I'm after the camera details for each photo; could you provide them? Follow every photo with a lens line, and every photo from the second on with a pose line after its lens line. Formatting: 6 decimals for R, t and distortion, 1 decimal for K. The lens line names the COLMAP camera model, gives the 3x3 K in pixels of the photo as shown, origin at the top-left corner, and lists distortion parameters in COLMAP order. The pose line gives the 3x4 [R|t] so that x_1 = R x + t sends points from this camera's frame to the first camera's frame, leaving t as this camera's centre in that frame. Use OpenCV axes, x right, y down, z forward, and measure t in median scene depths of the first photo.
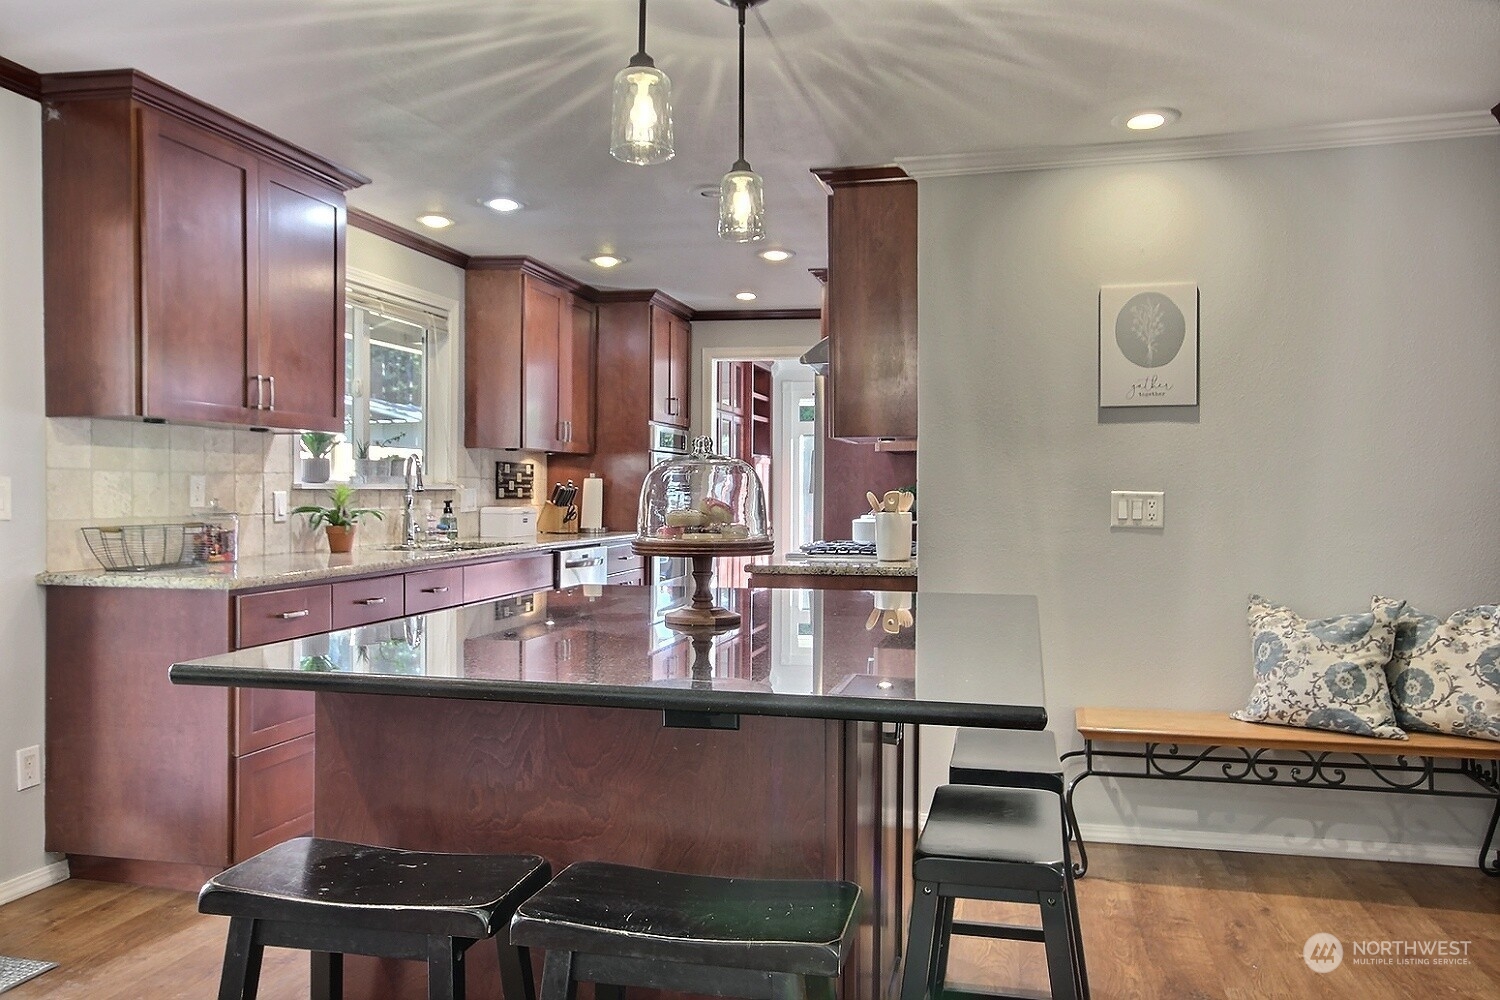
lens RADIAL K [[1093.7, 0, 745.1], [0, 1093.7, 501.1], [0, 0, 1]] dist [-0.003820, 0.056033]
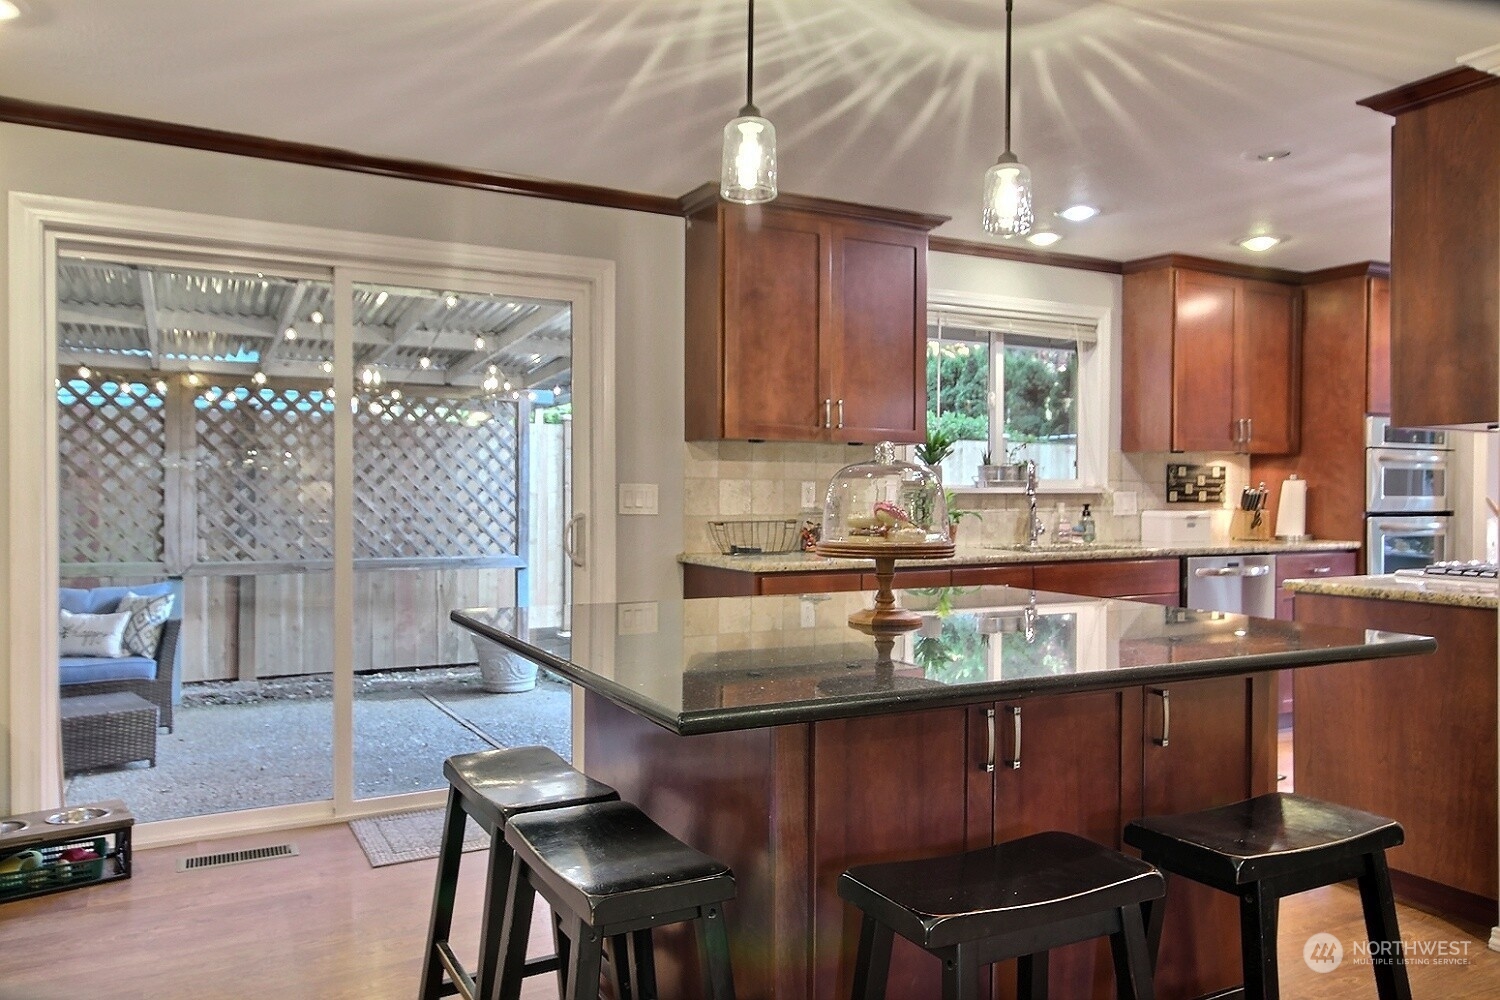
lens RADIAL K [[1068.4, 0, 772.5], [0, 1068.4, 498.1], [0, 0, 1]] dist [-0.002029, 0.047942]
pose [[0.680562, 0.002479, -0.732687, 0.266844], [-0.007069, 0.999970, -0.003183, -0.000618], [0.732657, 0.007346, 0.680559, 0.100481]]
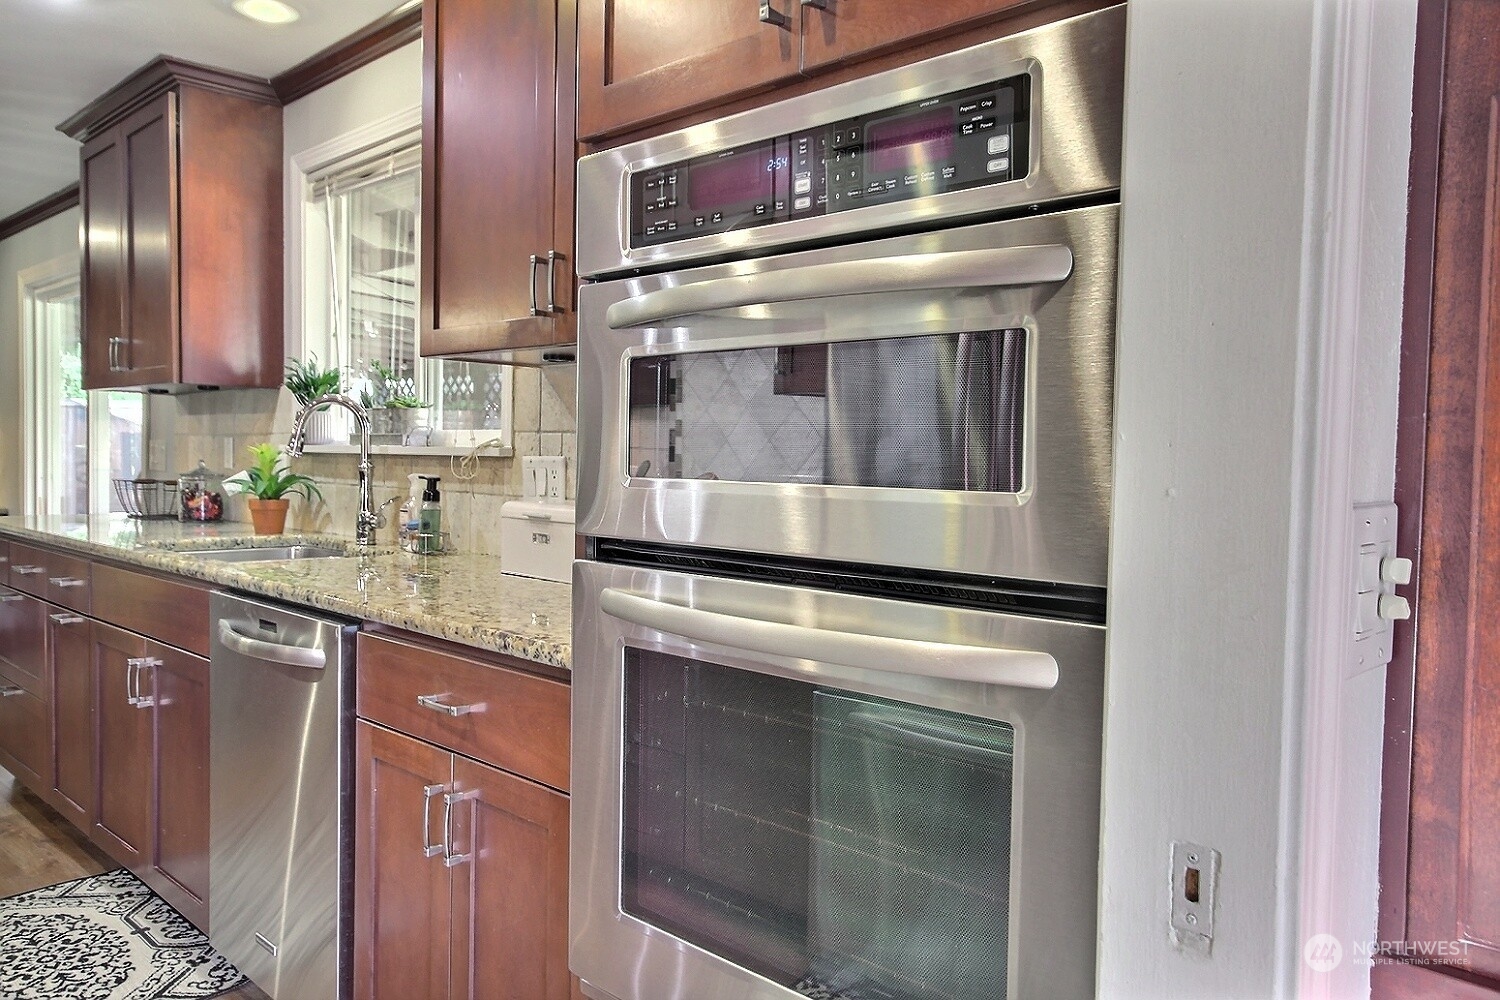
lens RADIAL K [[1093.7, 0, 745.1], [0, 1093.7, 501.1], [0, 0, 1]] dist [-0.003820, 0.056033]
pose [[-0.505329, 0.025088, -0.862562, 0.101211], [-0.026189, 0.998671, 0.044389, -0.016236], [0.862529, 0.045021, -0.504000, 1.403027]]
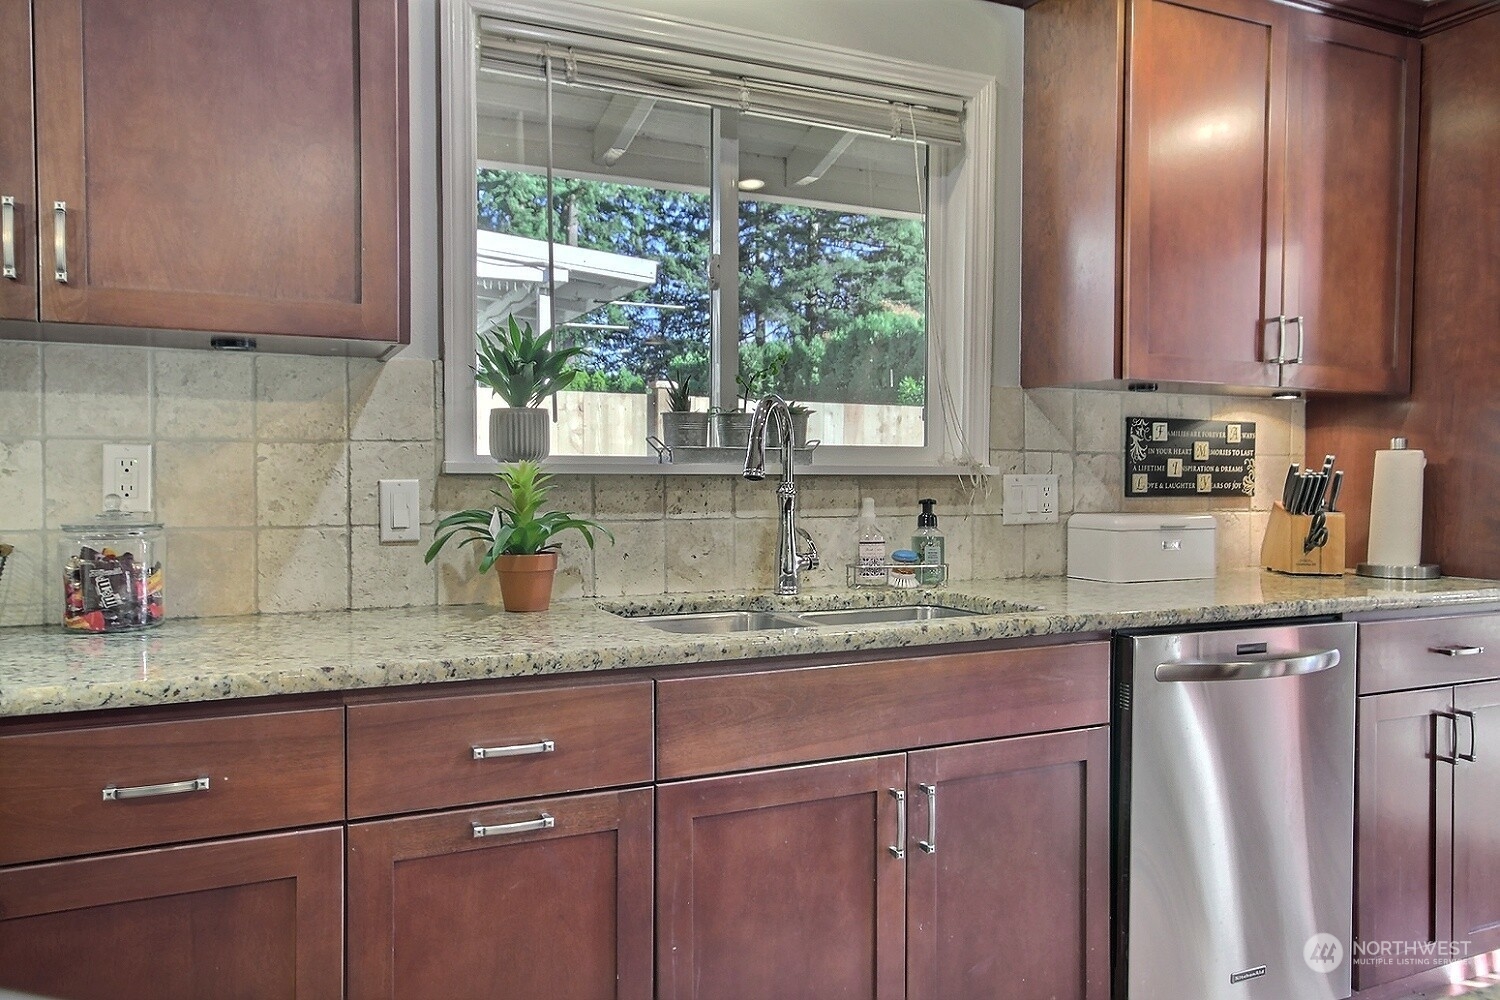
lens RADIAL K [[1100.3, 0, 756.8], [0, 1100.3, 502.5], [0, 0, 1]] dist [-0.022813, 0.055824]
pose [[0.637258, 0.013926, -0.770525, 0.040441], [-0.007345, 0.999901, 0.011997, -0.004402], [0.770616, -0.001985, 0.637297, 0.655977]]
